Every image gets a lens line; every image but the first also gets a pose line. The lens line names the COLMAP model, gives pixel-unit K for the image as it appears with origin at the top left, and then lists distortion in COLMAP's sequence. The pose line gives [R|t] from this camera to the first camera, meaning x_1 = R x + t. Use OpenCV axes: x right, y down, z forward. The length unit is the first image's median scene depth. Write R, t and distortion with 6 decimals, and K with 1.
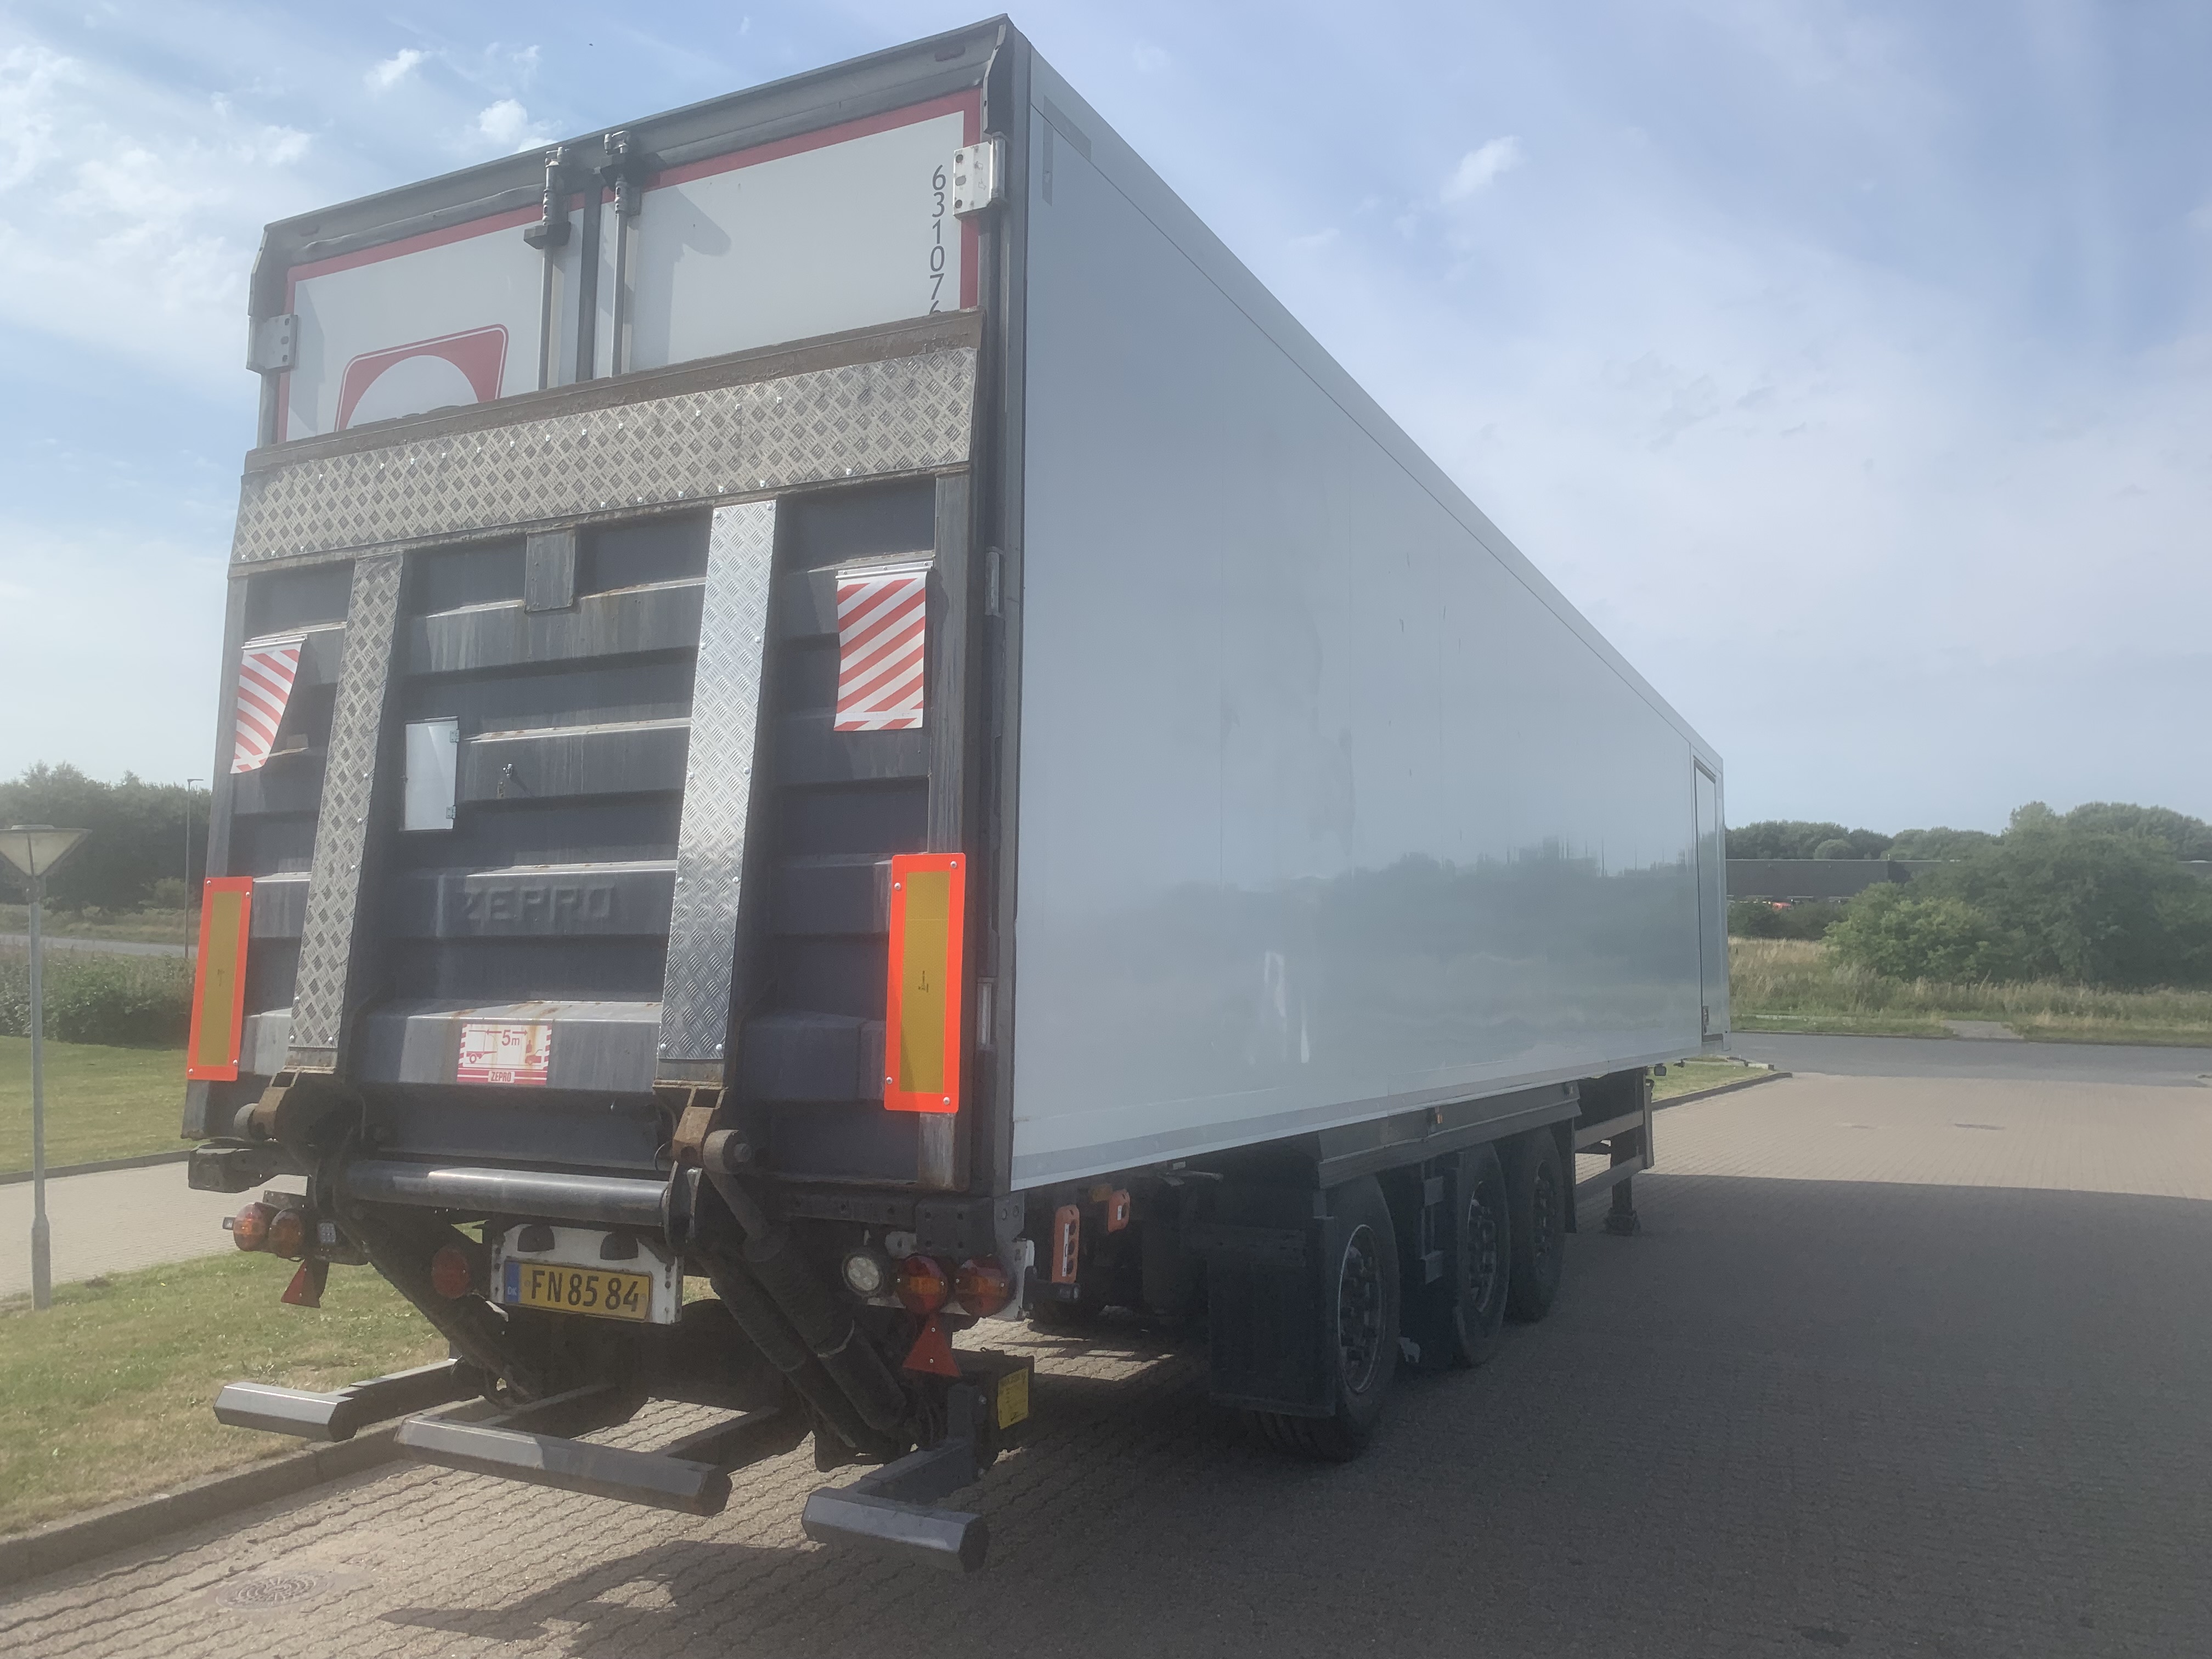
lens RADIAL K [[1685.4, 0, 1103.8], [0, 1685.4, 824.4], [0, 0, 1]] dist [0.029692, -0.003181]
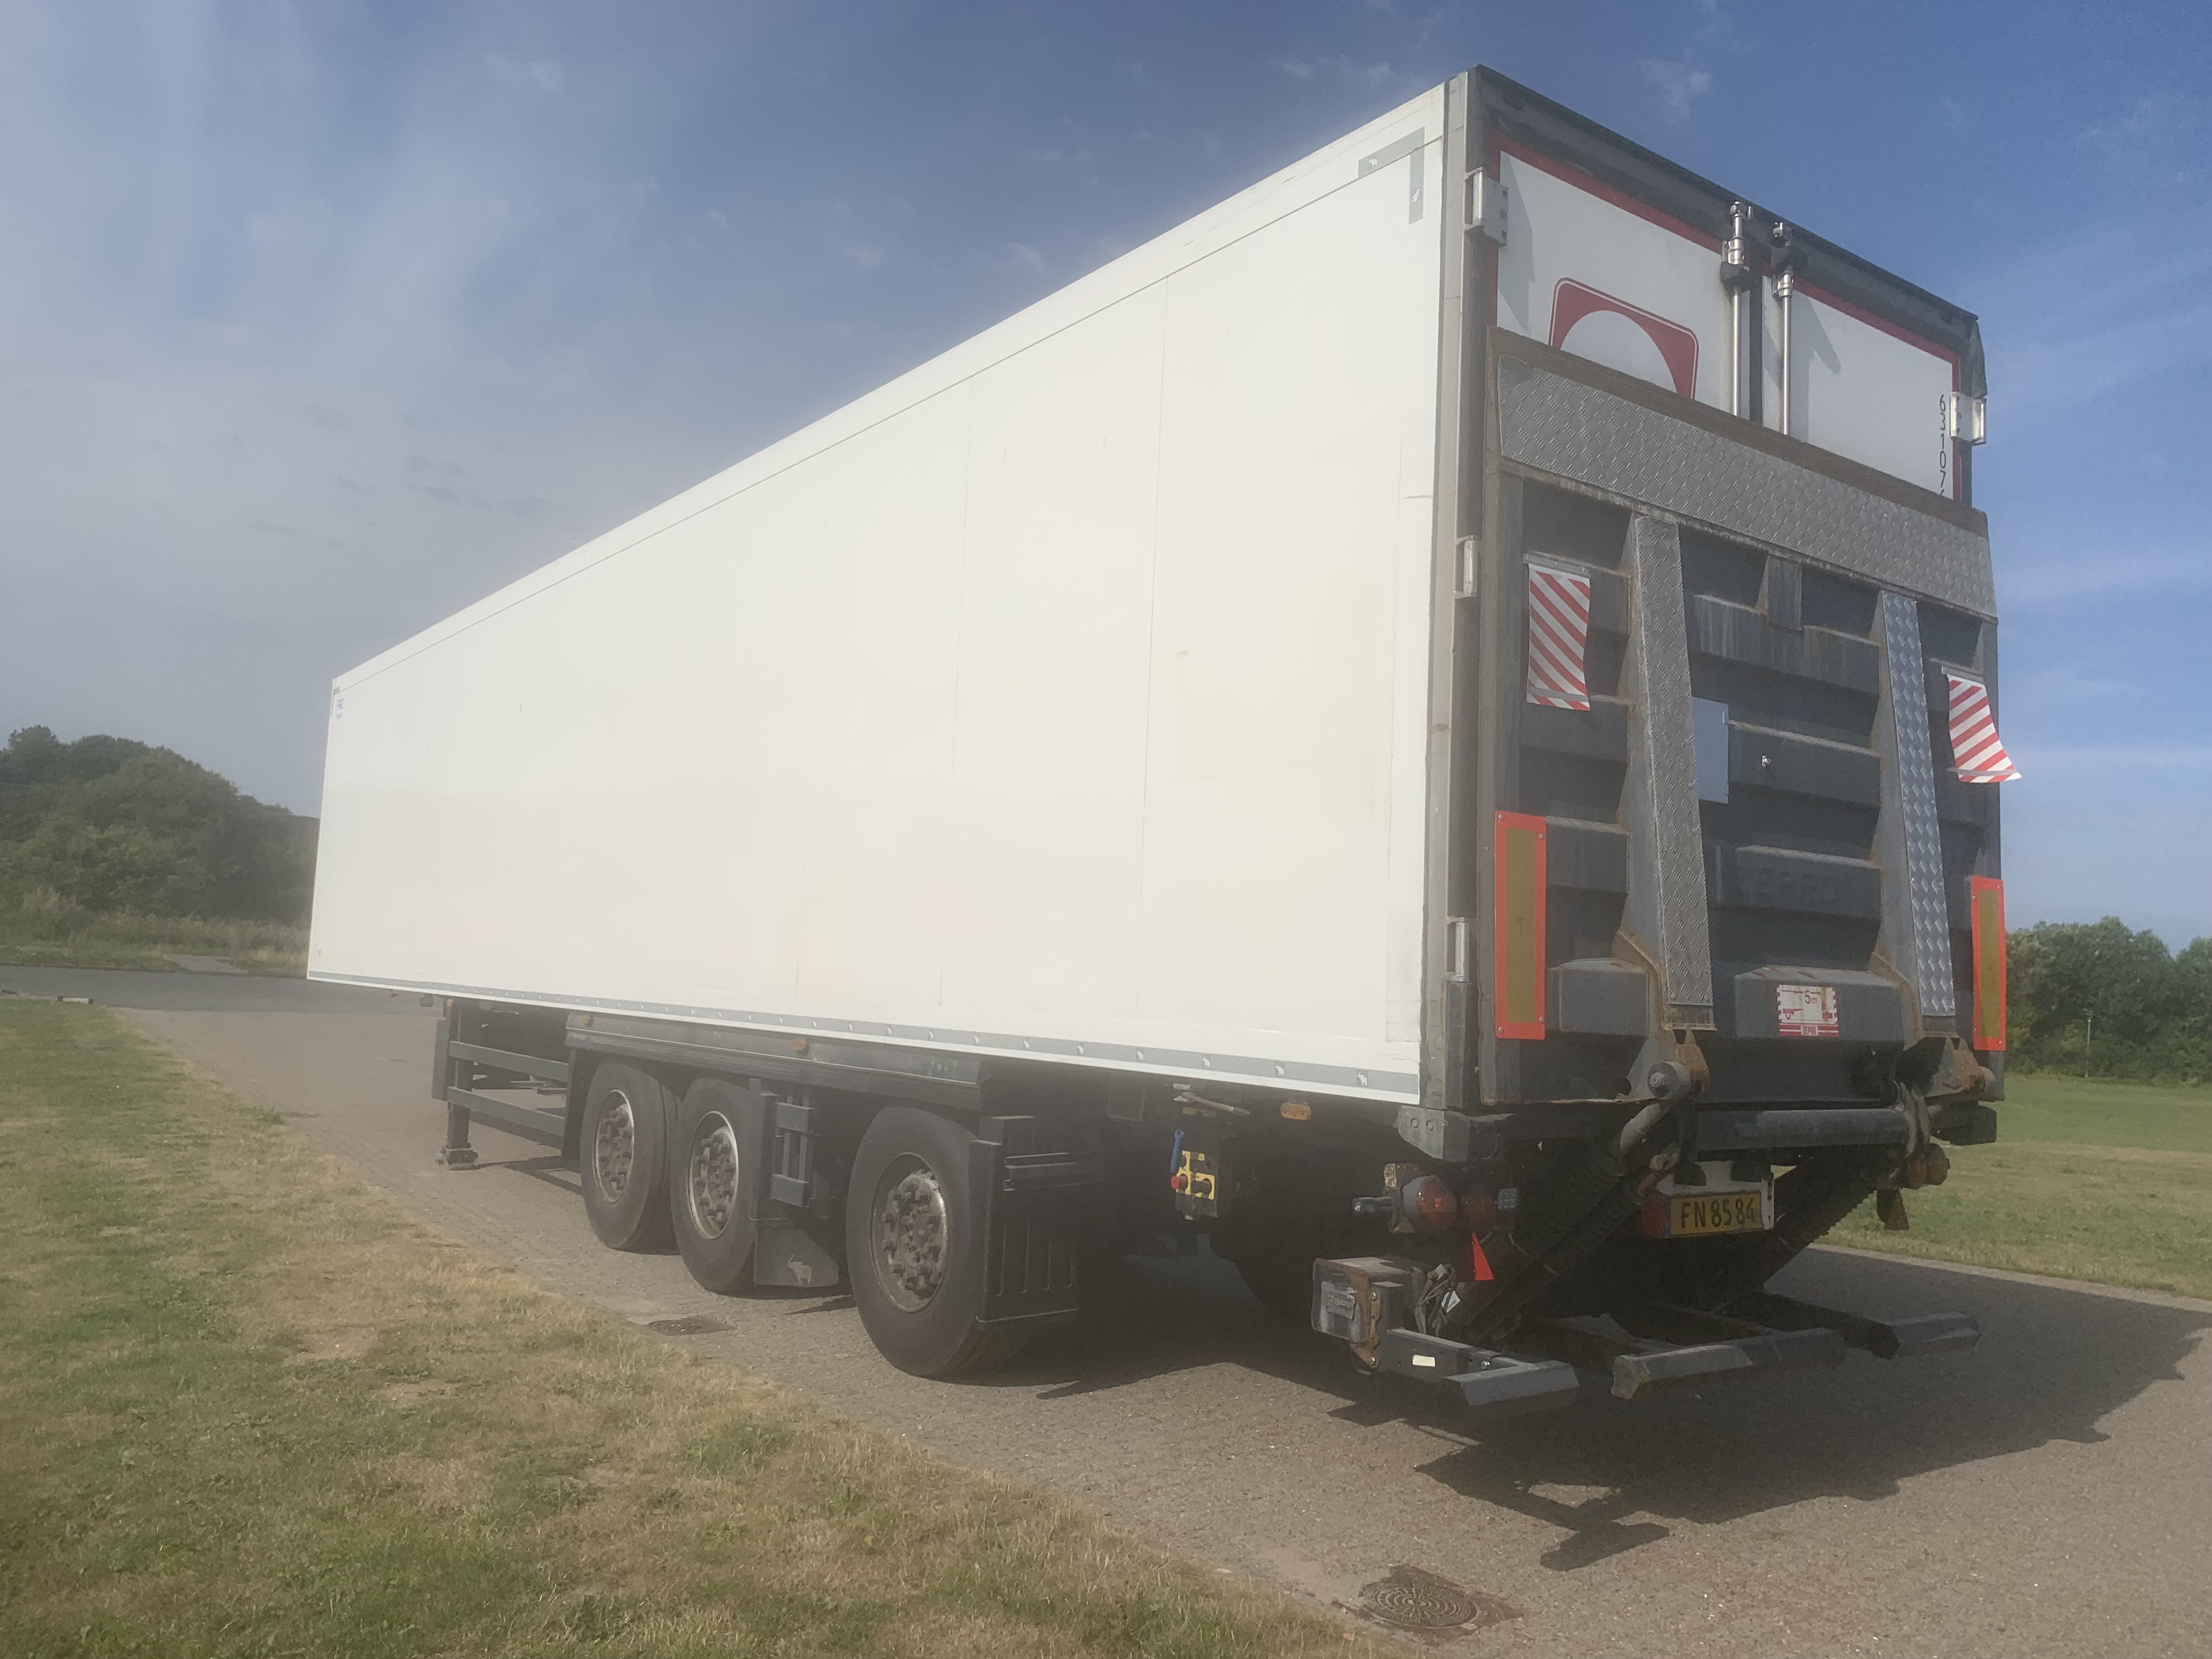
lens RADIAL K [[1685.4, 0, 1102.3], [0, 1685.4, 832.1], [0, 0, 1]] dist [0.029692, -0.003181]
pose [[0.464512, 0.084581, 0.881518, -1.516375], [-0.123515, 0.991887, -0.030085, 0.101788], [-0.876911, -0.094906, 0.471191, 0.832921]]
